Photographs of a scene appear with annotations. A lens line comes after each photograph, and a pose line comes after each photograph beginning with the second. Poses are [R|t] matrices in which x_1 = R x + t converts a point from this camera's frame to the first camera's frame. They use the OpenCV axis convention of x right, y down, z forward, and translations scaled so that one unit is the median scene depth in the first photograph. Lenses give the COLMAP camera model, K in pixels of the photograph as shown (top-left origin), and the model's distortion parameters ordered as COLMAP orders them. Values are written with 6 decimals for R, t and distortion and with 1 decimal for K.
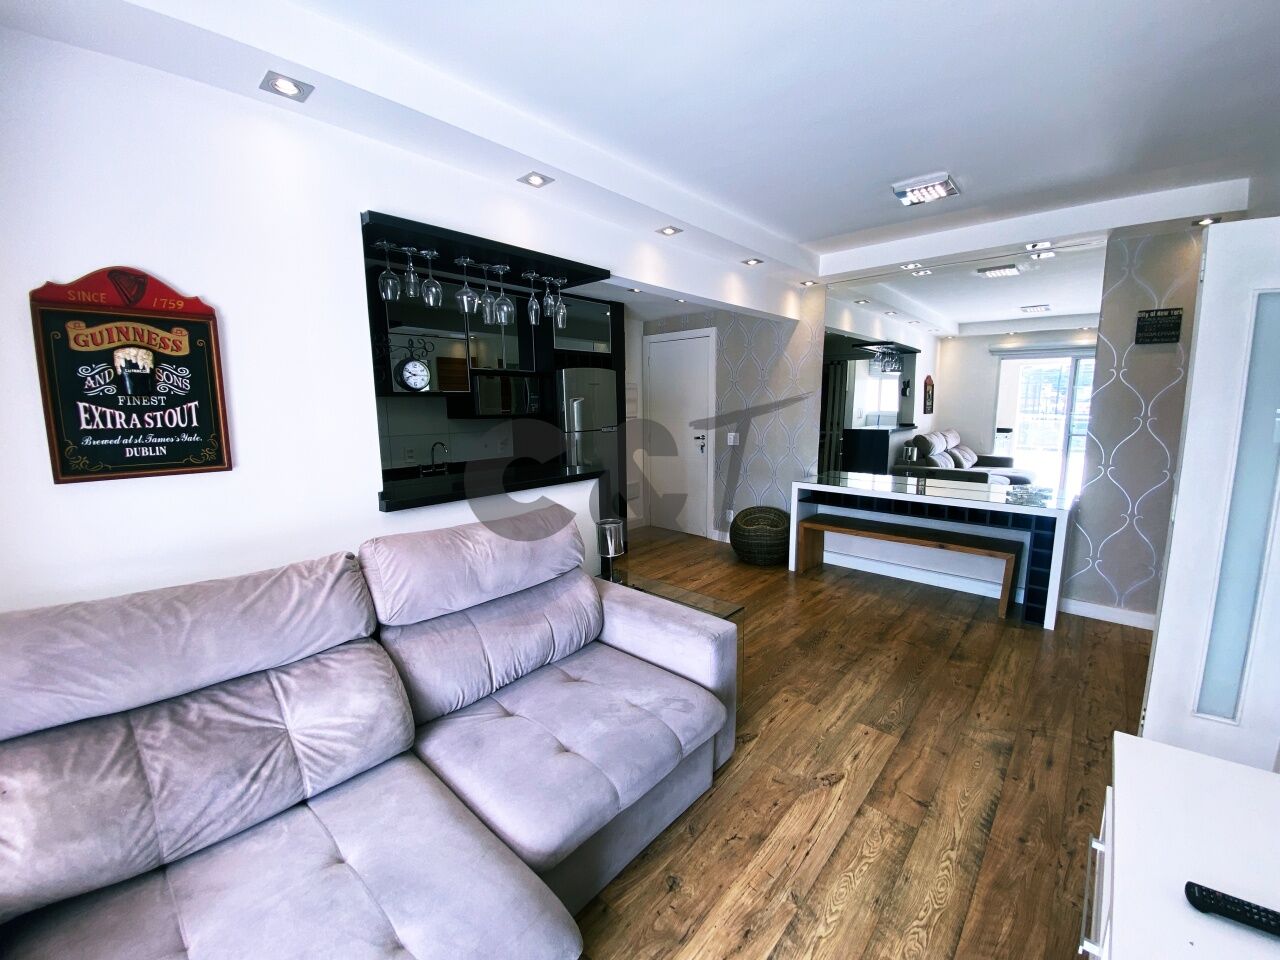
lens RADIAL K [[515.7, 0, 640.1], [0, 515.7, 476.3], [0, 0, 1]] dist [0.031606, -0.026377]
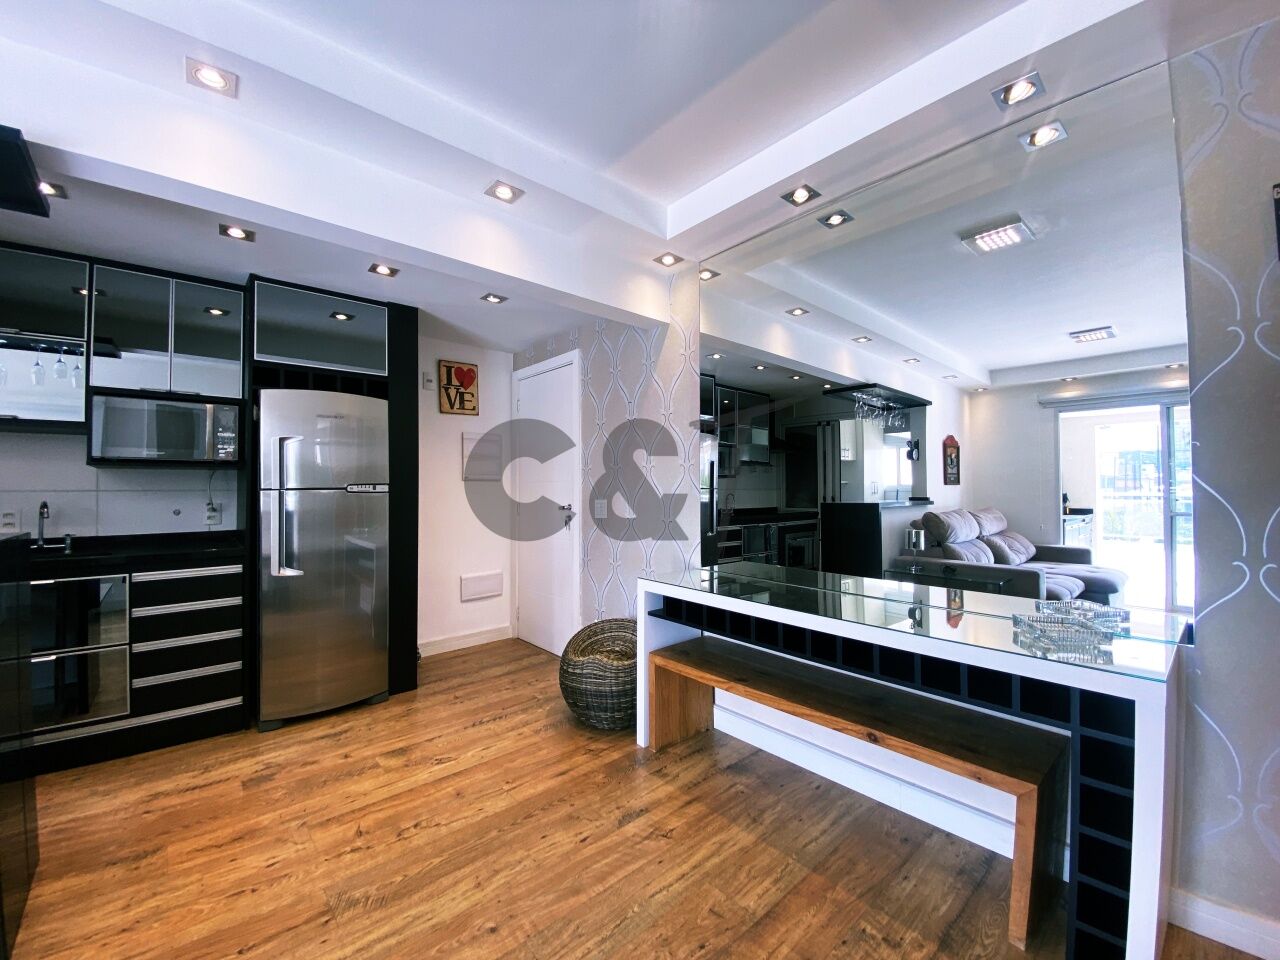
lens RADIAL K [[519.1, 0, 640.2], [0, 519.1, 476.9], [0, 0, 1]] dist [0.017764, -0.018932]
pose [[0.992970, -0.000959, -0.118362, 0.463319], [-0.019110, 0.985550, -0.168303, -0.006837], [0.116814, 0.169381, 0.978603, 0.533292]]
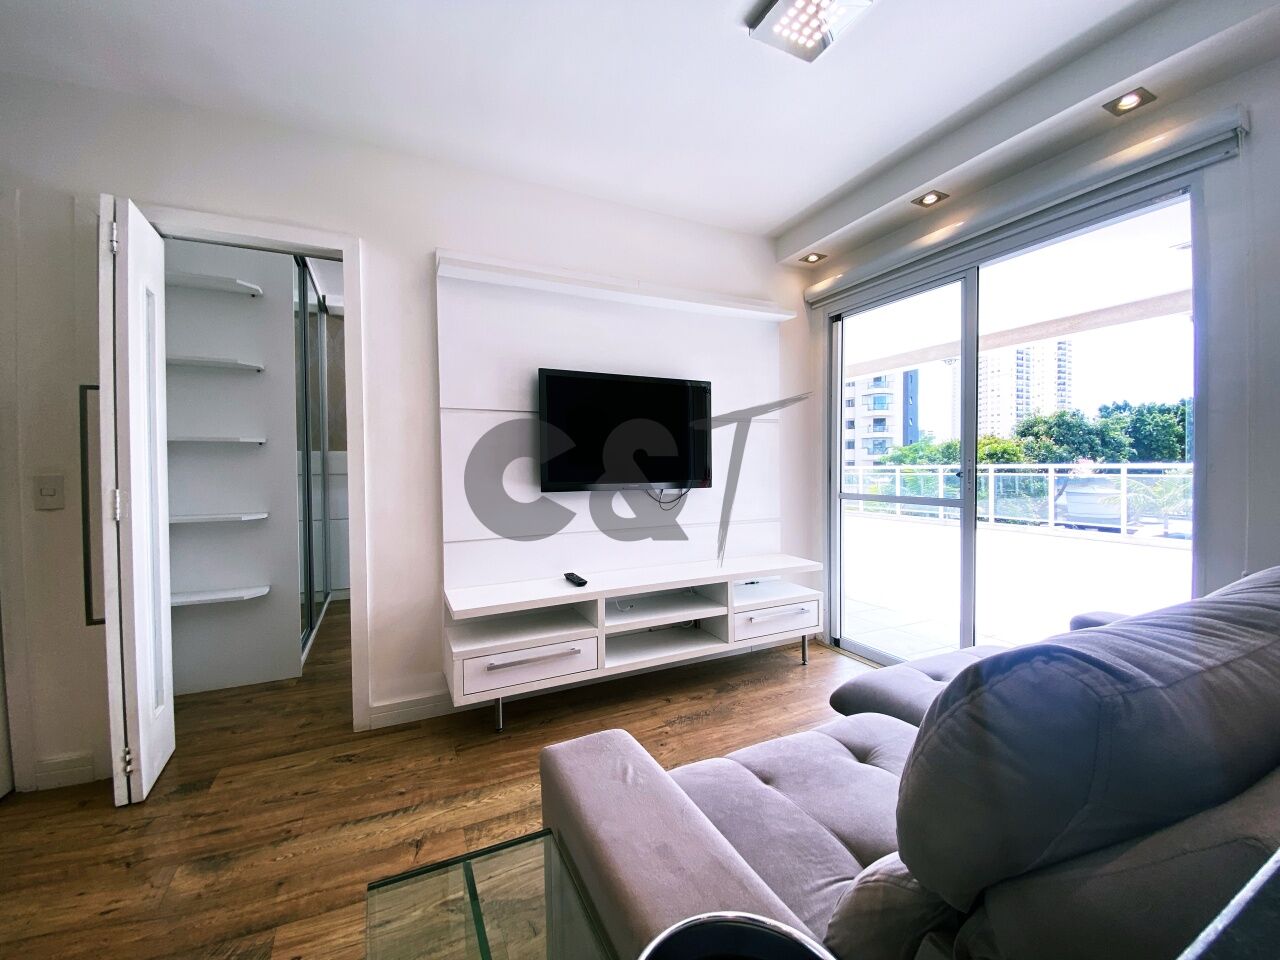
lens RADIAL K [[519.1, 0, 640.2], [0, 519.1, 476.9], [0, 0, 1]] dist [0.017764, -0.018932]
pose [[-0.924340, 0.008378, 0.381478, -0.060554], [0.071810, 0.985714, 0.152352, -0.029215], [-0.374752, 0.168219, -0.911736, 0.840280]]
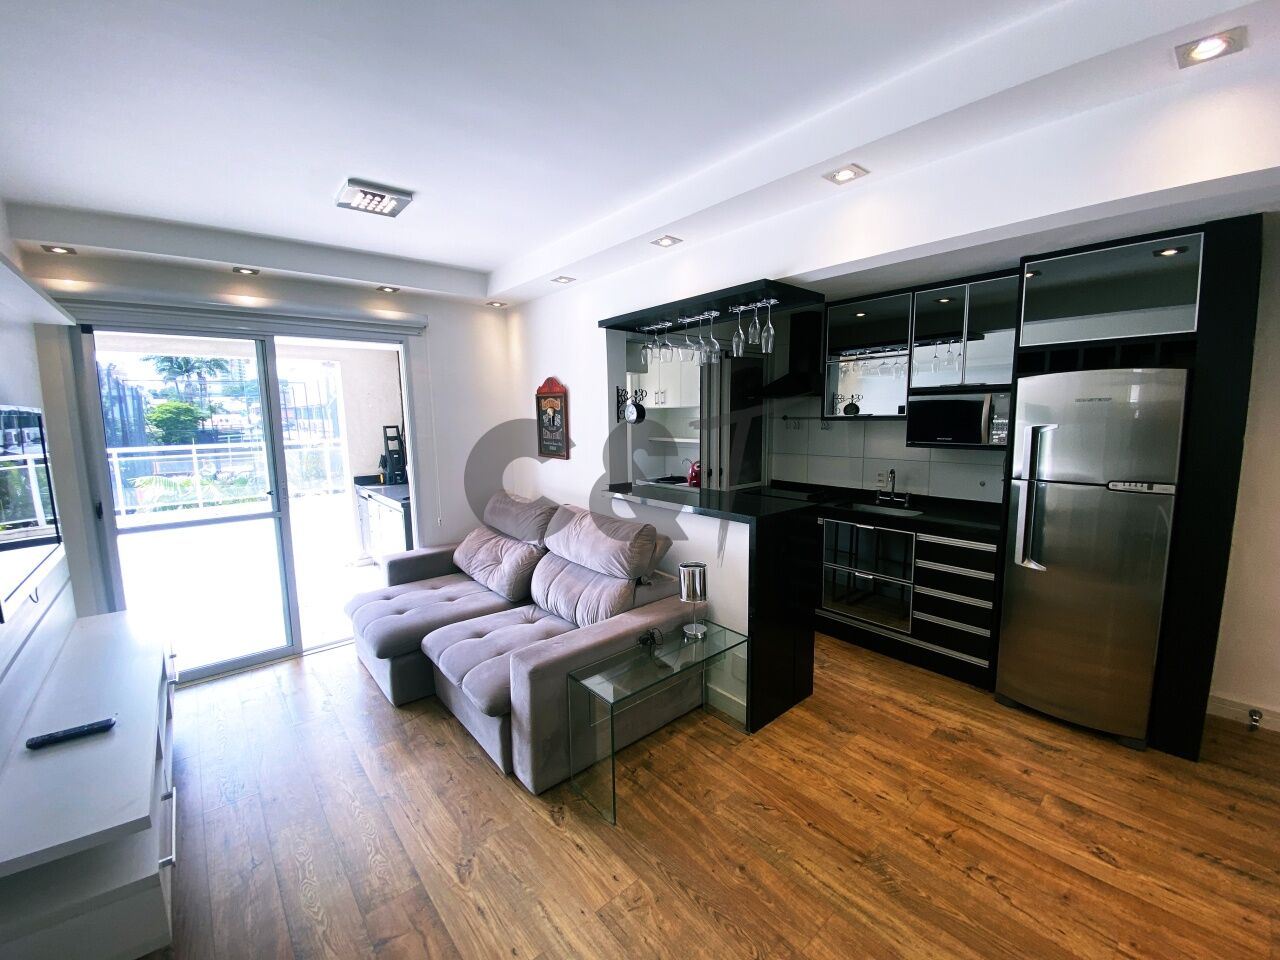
lens RADIAL K [[519.1, 0, 640.2], [0, 519.1, 476.9], [0, 0, 1]] dist [0.017764, -0.018932]
pose [[-0.130098, 0.127680, -0.983246, 0.659460], [-0.133683, 0.980360, 0.144993, -0.147429], [0.982448, 0.150307, -0.110474, 0.758948]]
